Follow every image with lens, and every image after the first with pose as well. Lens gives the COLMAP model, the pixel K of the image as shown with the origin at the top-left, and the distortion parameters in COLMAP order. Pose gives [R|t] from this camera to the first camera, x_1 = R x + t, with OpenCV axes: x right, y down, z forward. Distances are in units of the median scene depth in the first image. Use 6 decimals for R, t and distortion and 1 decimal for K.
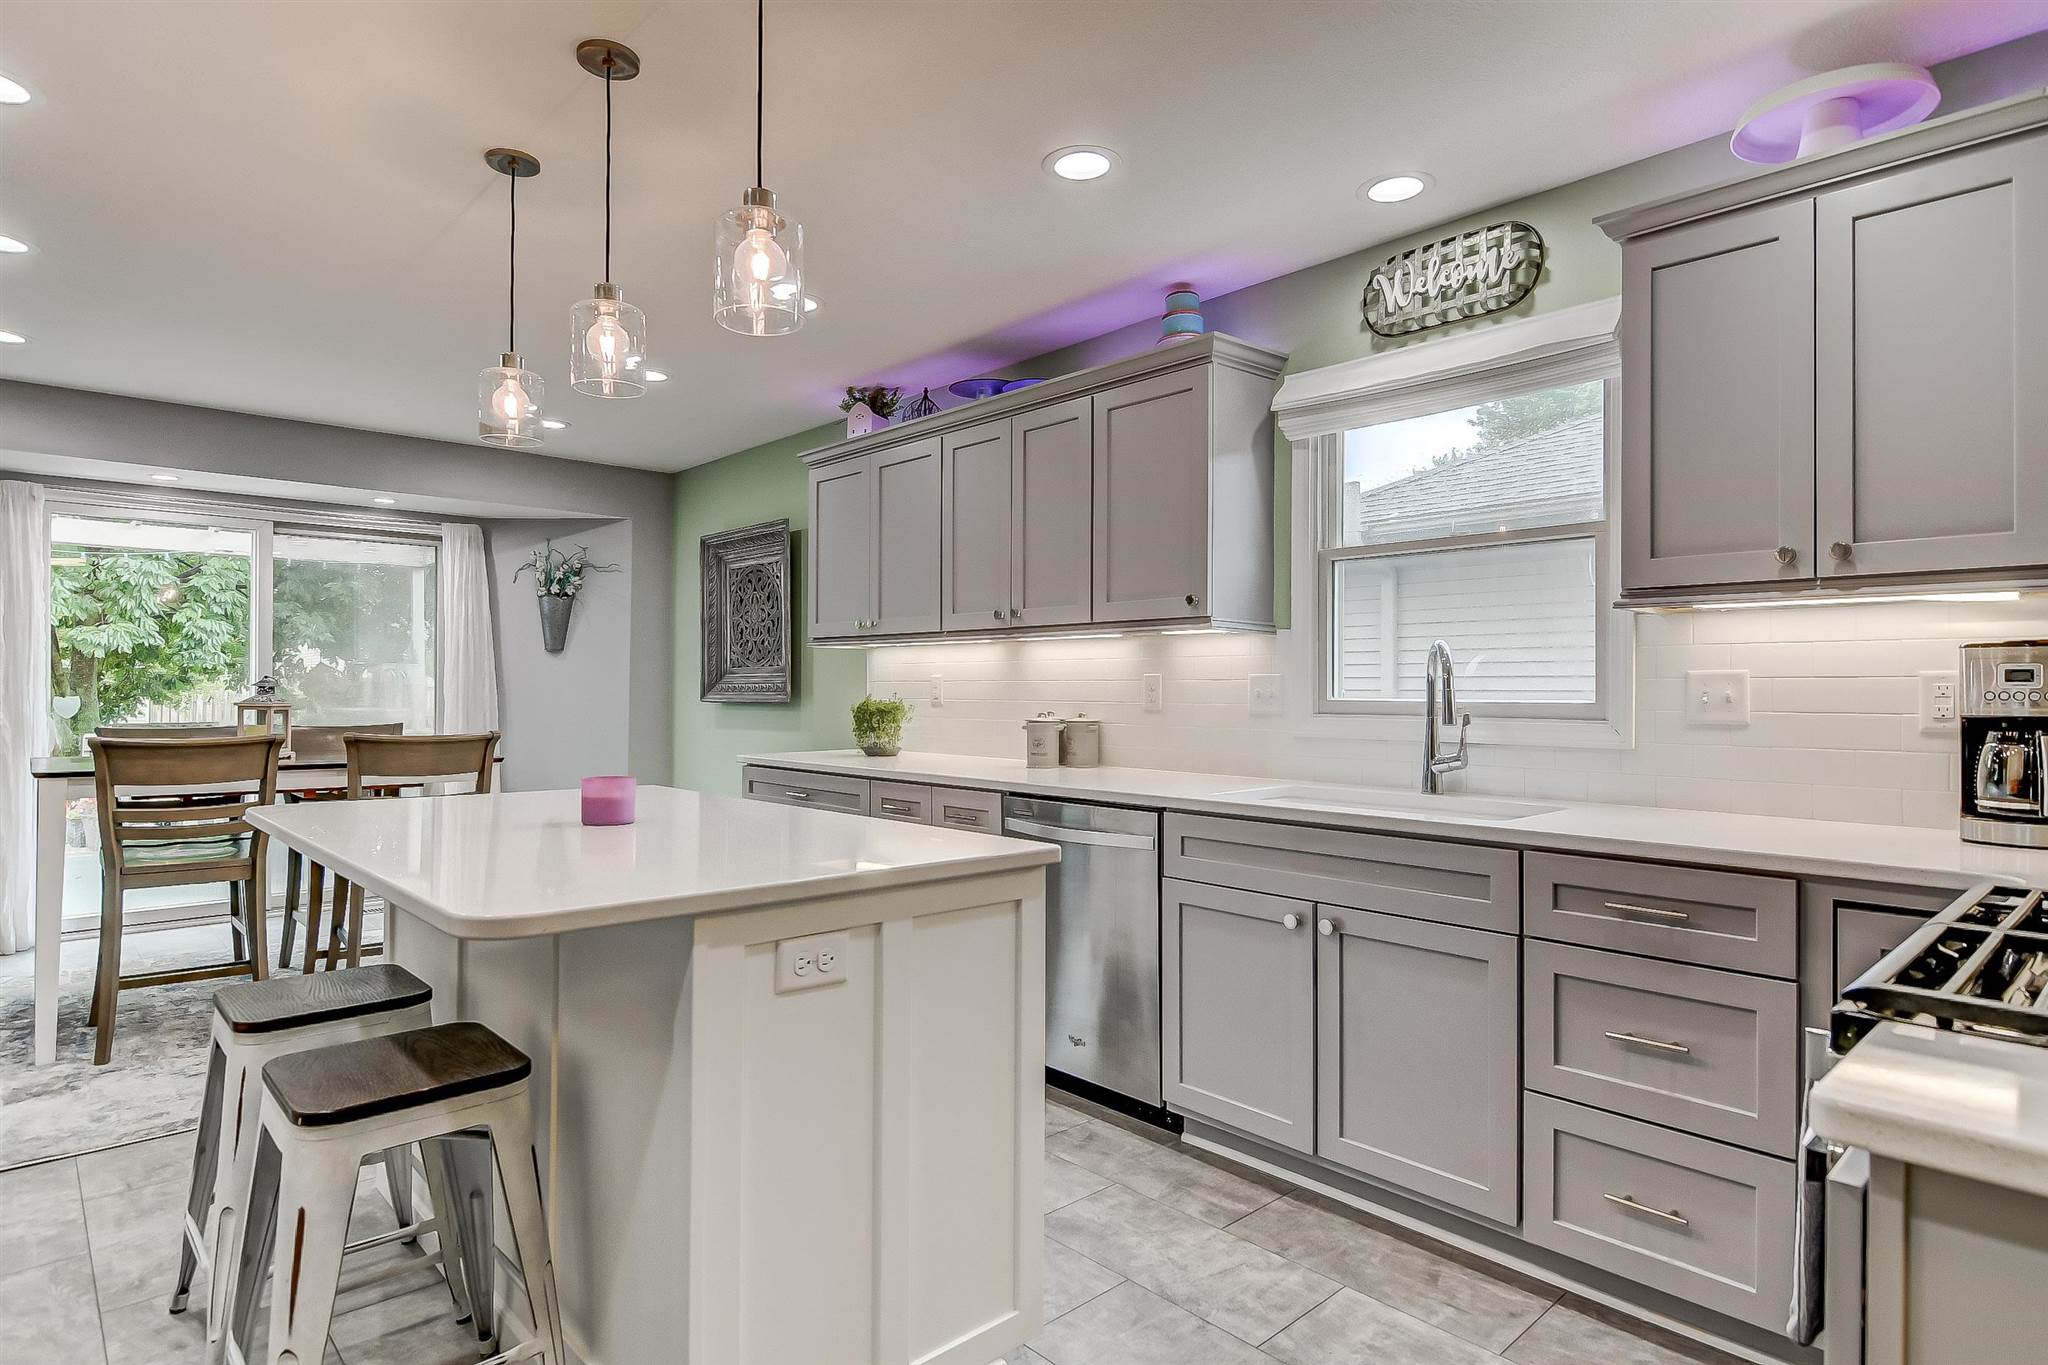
lens RADIAL K [[1100.6, 0, 1024.0], [0, 1100.6, 682.5], [0, 0, 1]] dist [-0.001497, -0.000039]
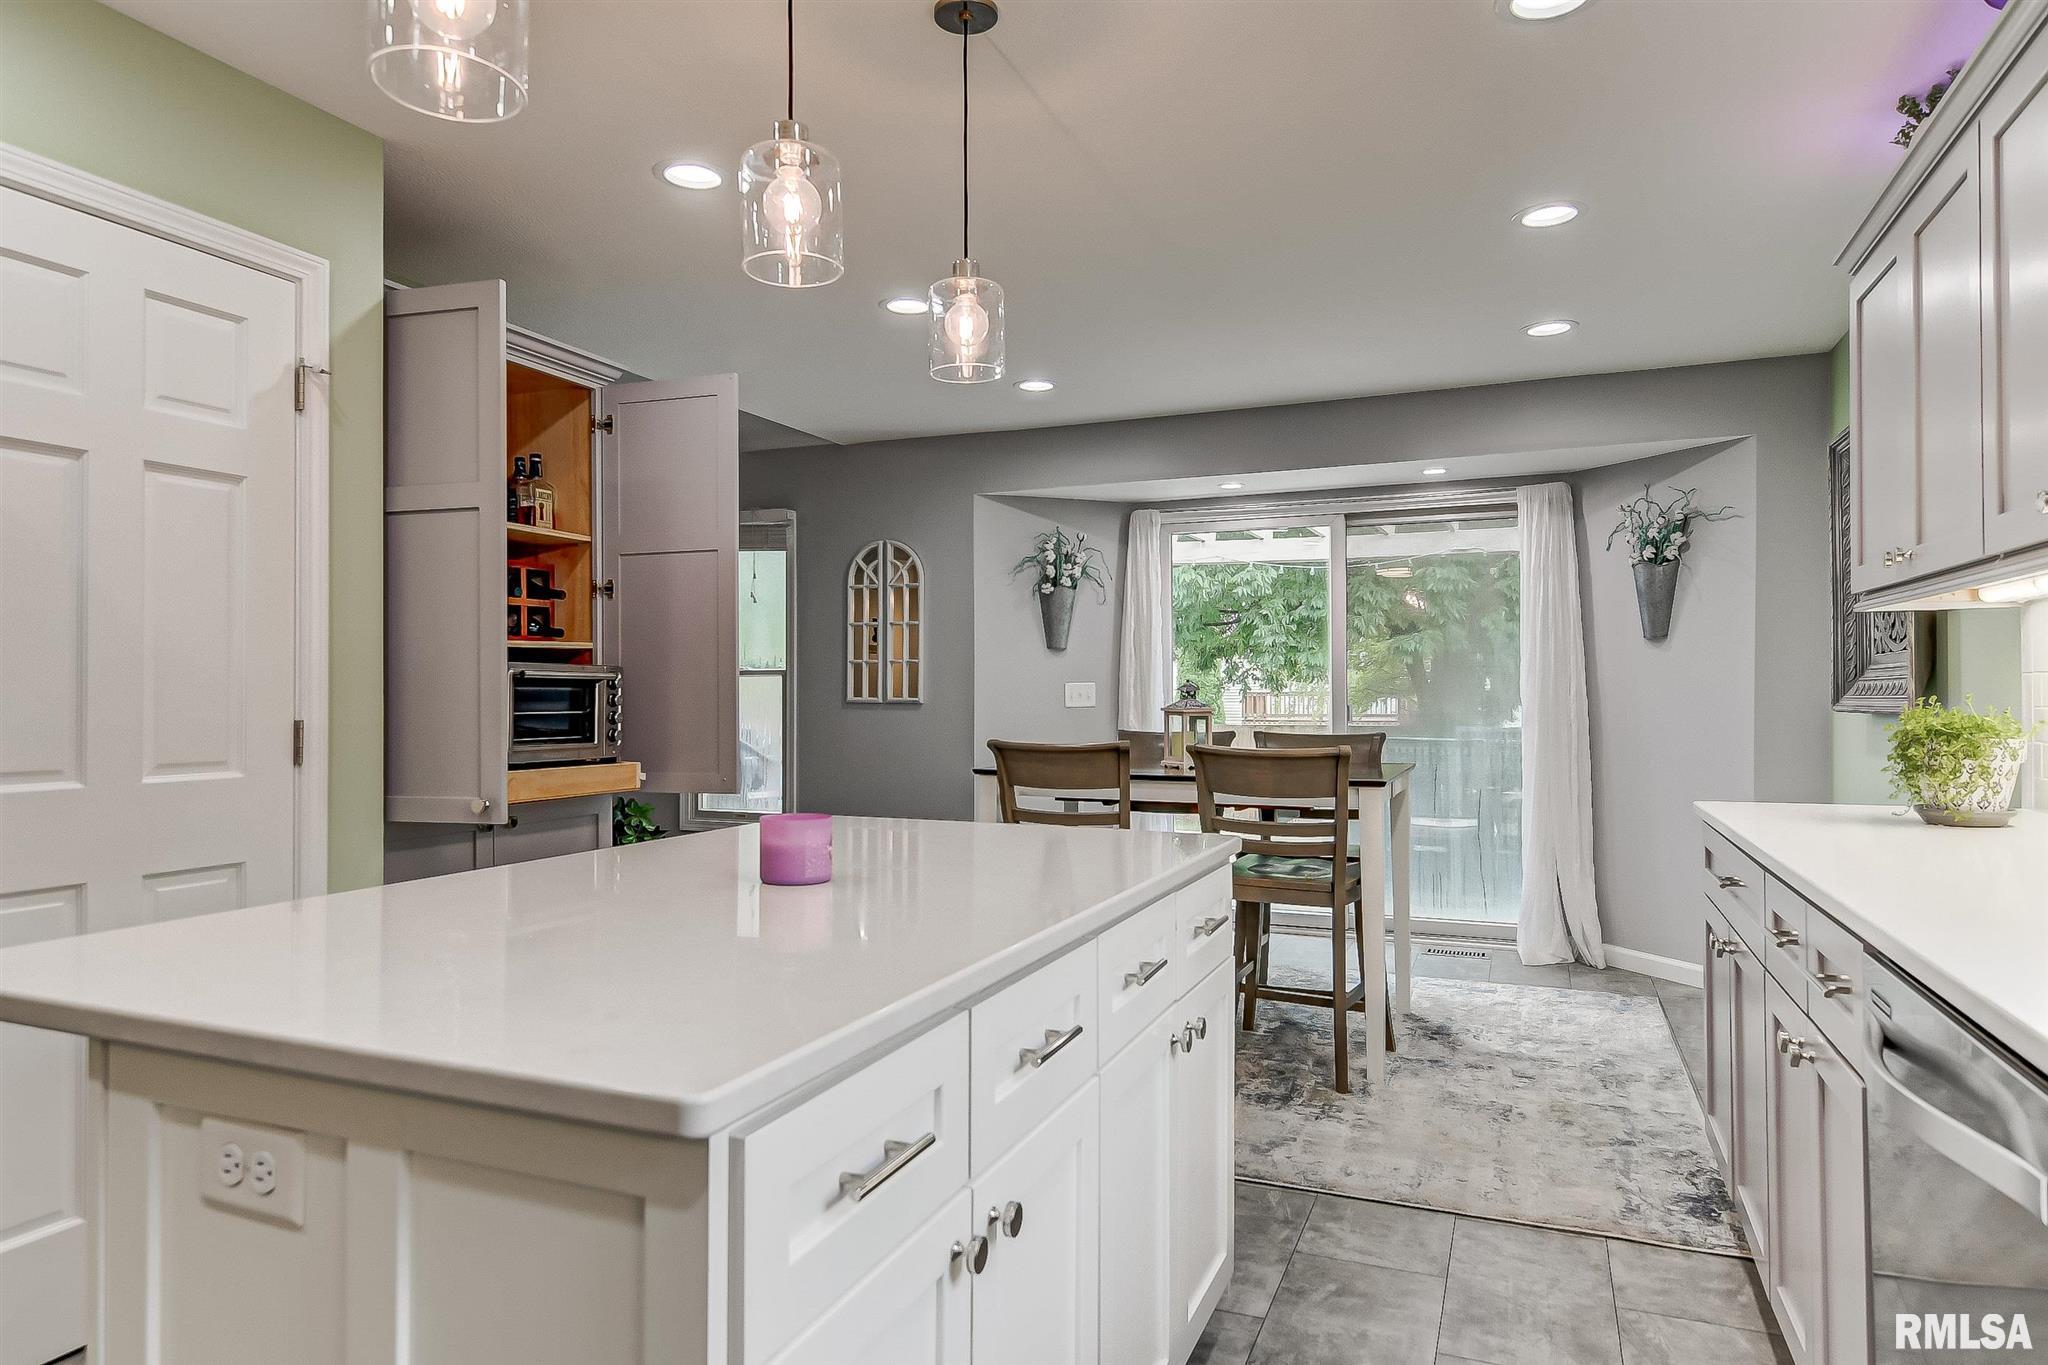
lens RADIAL K [[1237.7, 0, 1024.0], [0, 1237.7, 682.5], [0, 0, 1]] dist [0.032174, -0.000249]
pose [[0.419055, -0.013143, -0.907866, 0.160229], [0.010409, 0.999899, -0.009671, 0.003886], [0.907901, -0.005397, 0.419149, 0.310981]]
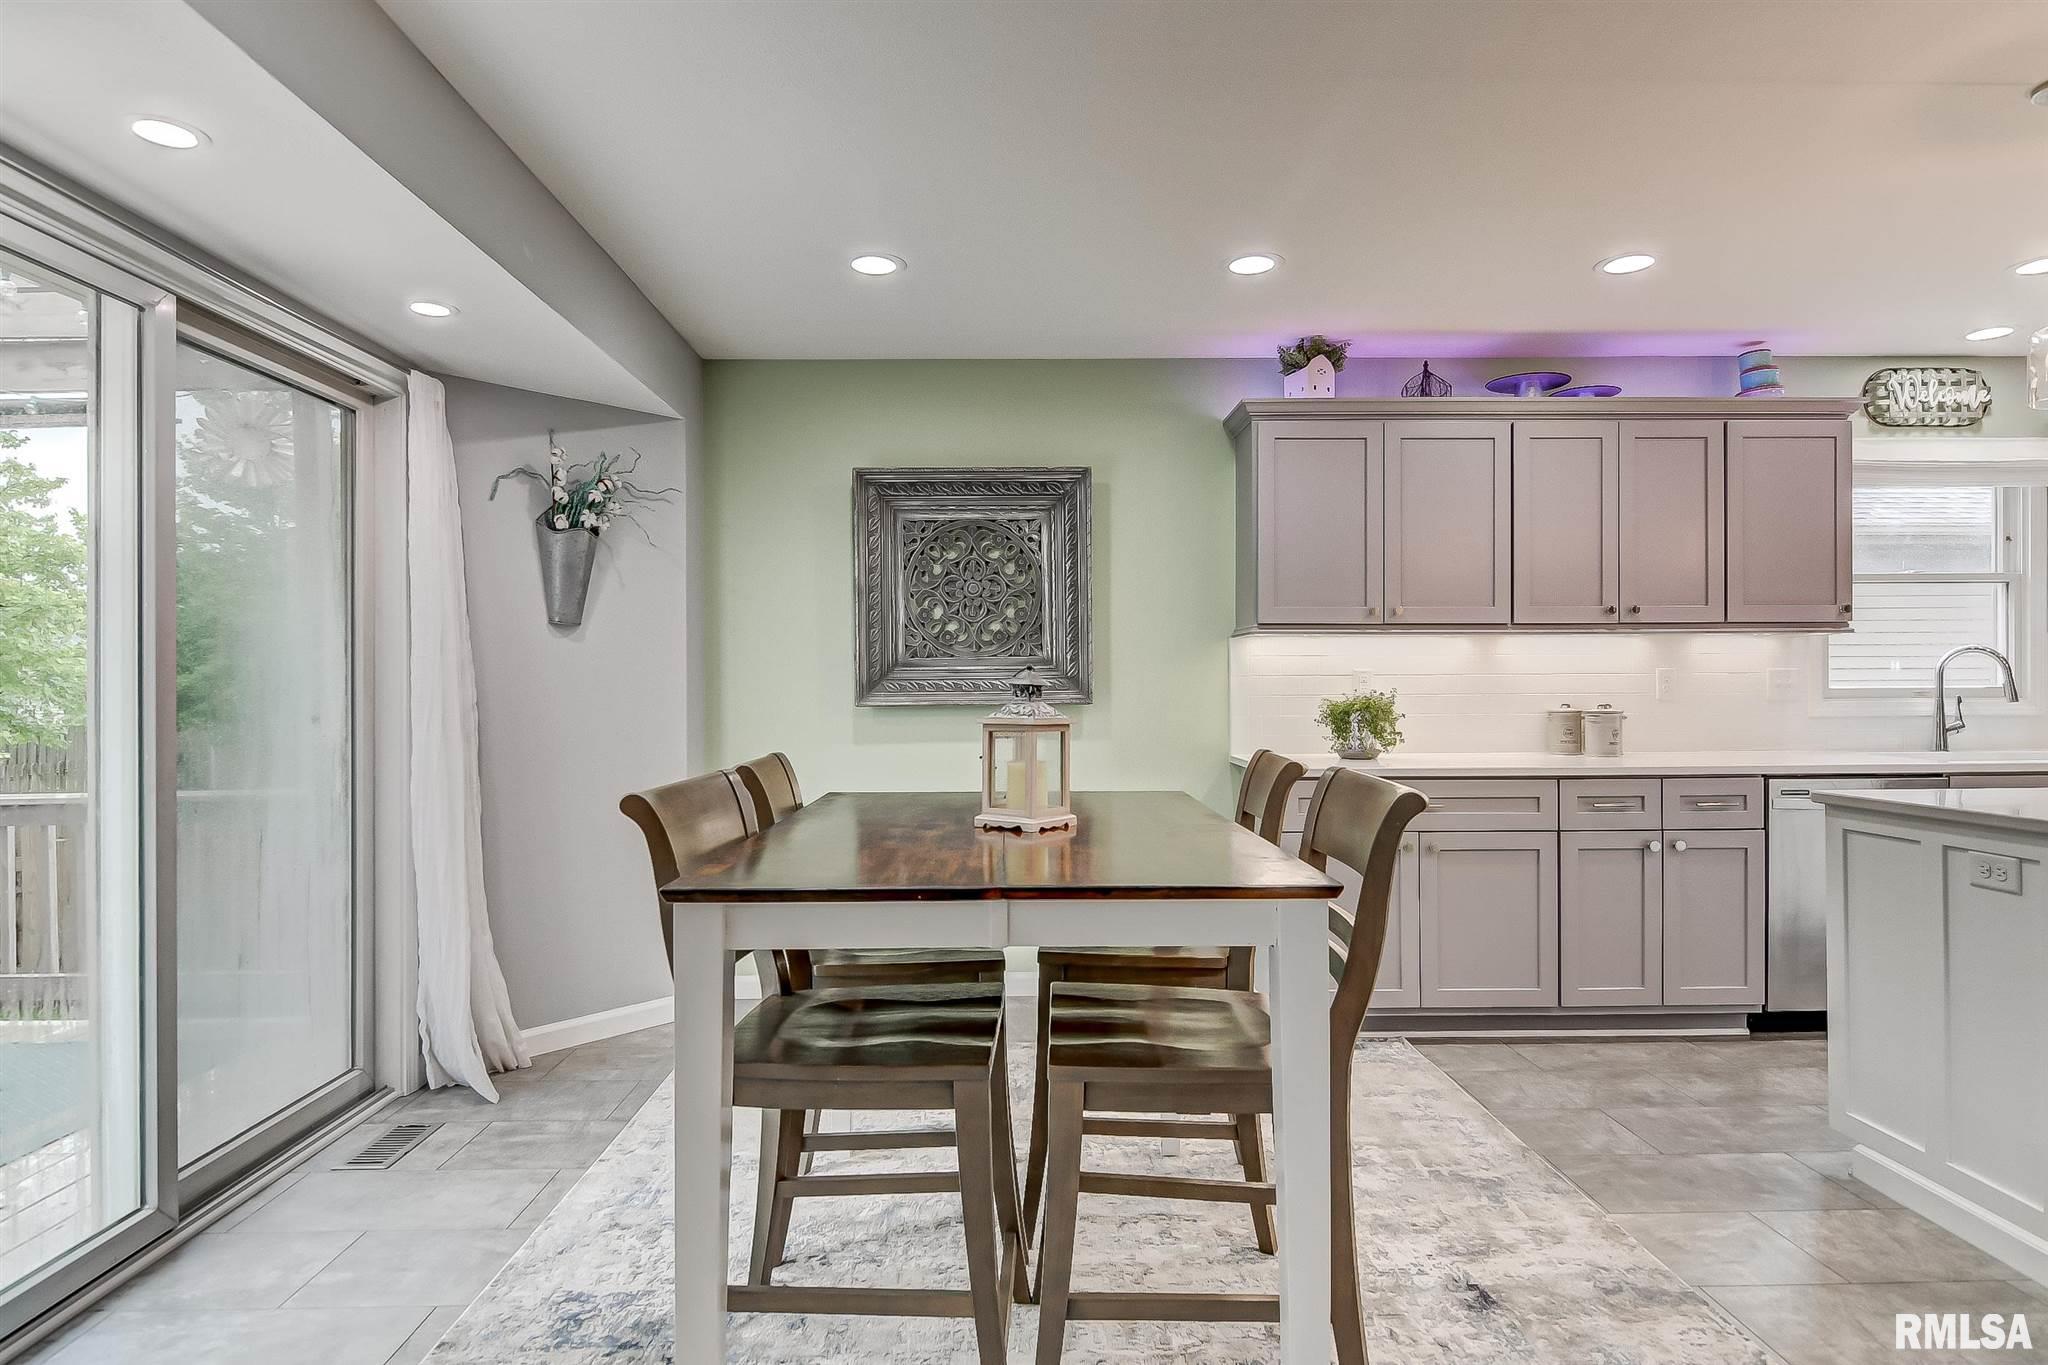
lens RADIAL K [[1100.6, 0, 1024.0], [0, 1100.6, 682.5], [0, 0, 1]] dist [-0.001497, -0.000039]
pose [[0.666592, -0.006664, 0.745393, -0.779261], [0.003551, 0.999977, 0.005764, -0.001174], [-0.745414, -0.001195, 0.666600, 0.482487]]
